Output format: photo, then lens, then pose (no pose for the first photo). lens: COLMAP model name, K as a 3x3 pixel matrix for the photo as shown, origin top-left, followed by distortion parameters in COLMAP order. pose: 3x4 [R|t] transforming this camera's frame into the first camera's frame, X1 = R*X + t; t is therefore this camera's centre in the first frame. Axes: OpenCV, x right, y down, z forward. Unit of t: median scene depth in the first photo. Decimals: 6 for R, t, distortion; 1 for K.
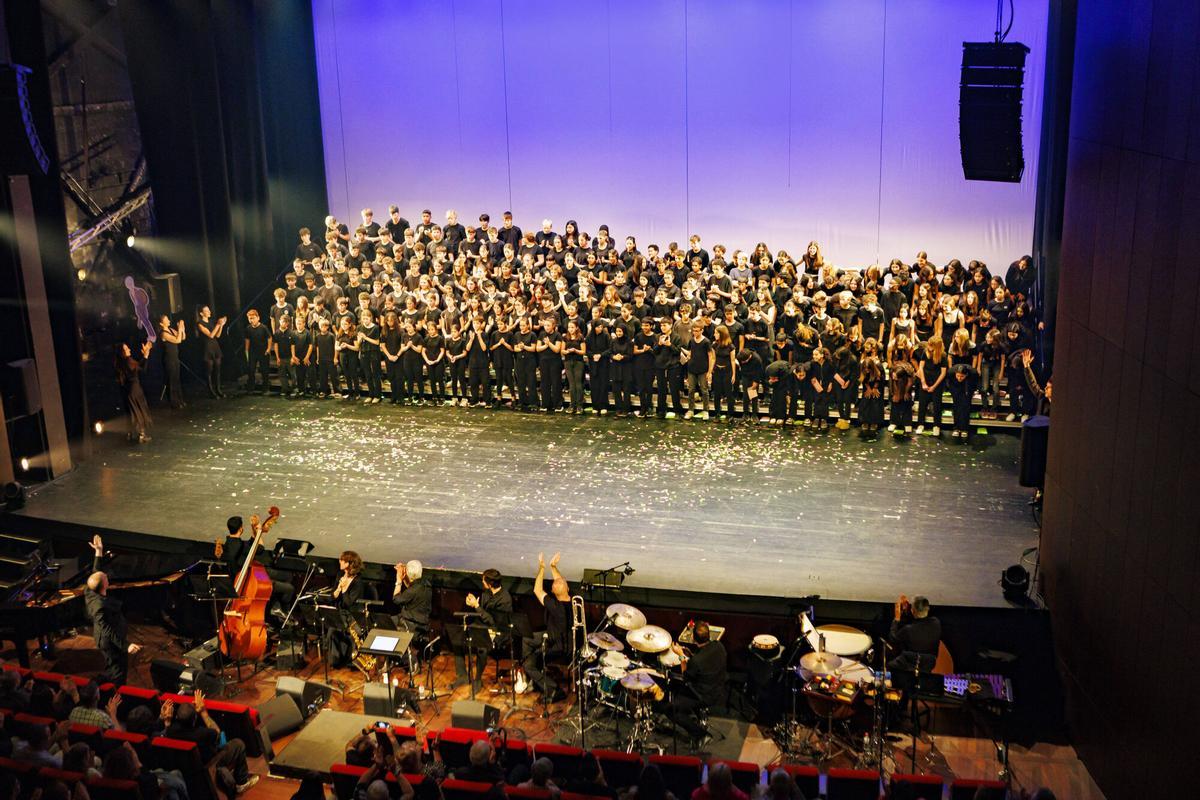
lens RADIAL K [[1429.6, 0, 599.5], [0, 1429.6, 404.6], [0, 0, 1]] dist [-0.013087, 0.000000]
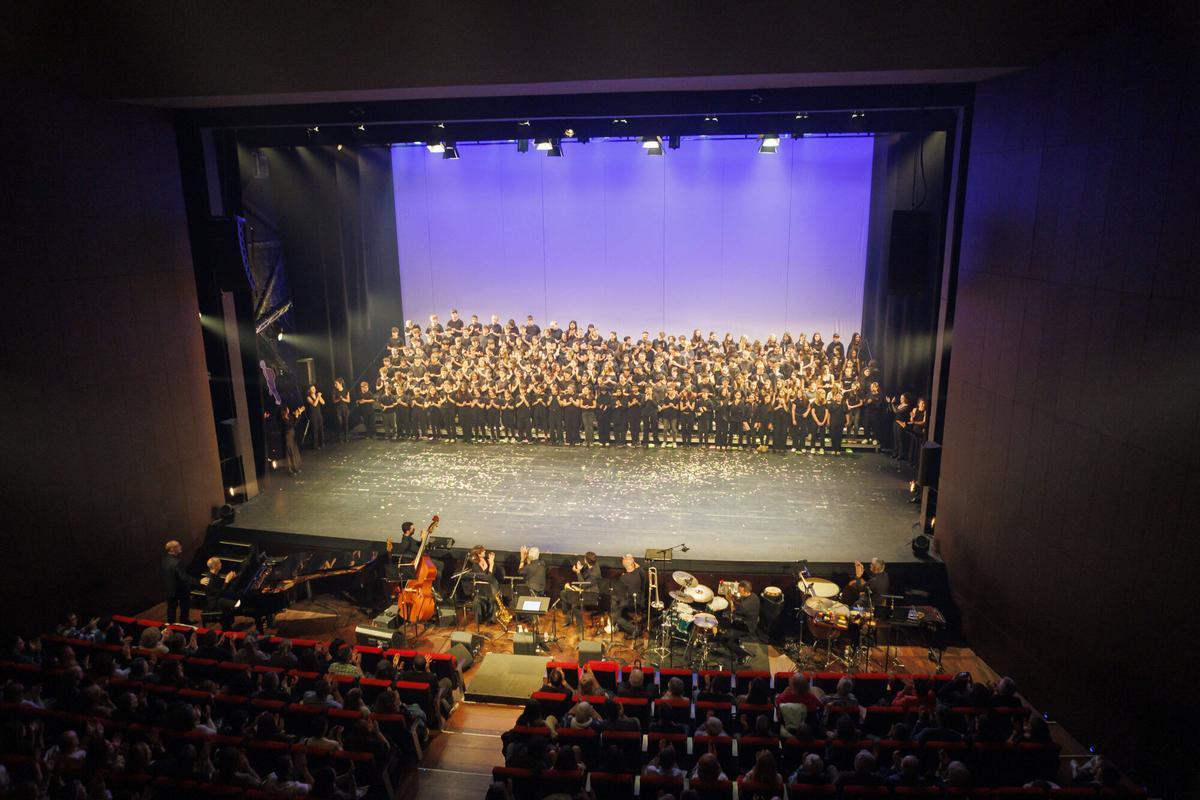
lens RADIAL K [[890.6, 0, 600.6], [0, 890.6, 409.3], [0, 0, 1]] dist [-0.008336, -0.001046]
pose [[0.987954, -0.019699, 0.153487, -0.173686], [0.023897, 0.999388, -0.025553, -0.009742], [-0.152890, 0.028913, 0.987820, 0.053192]]
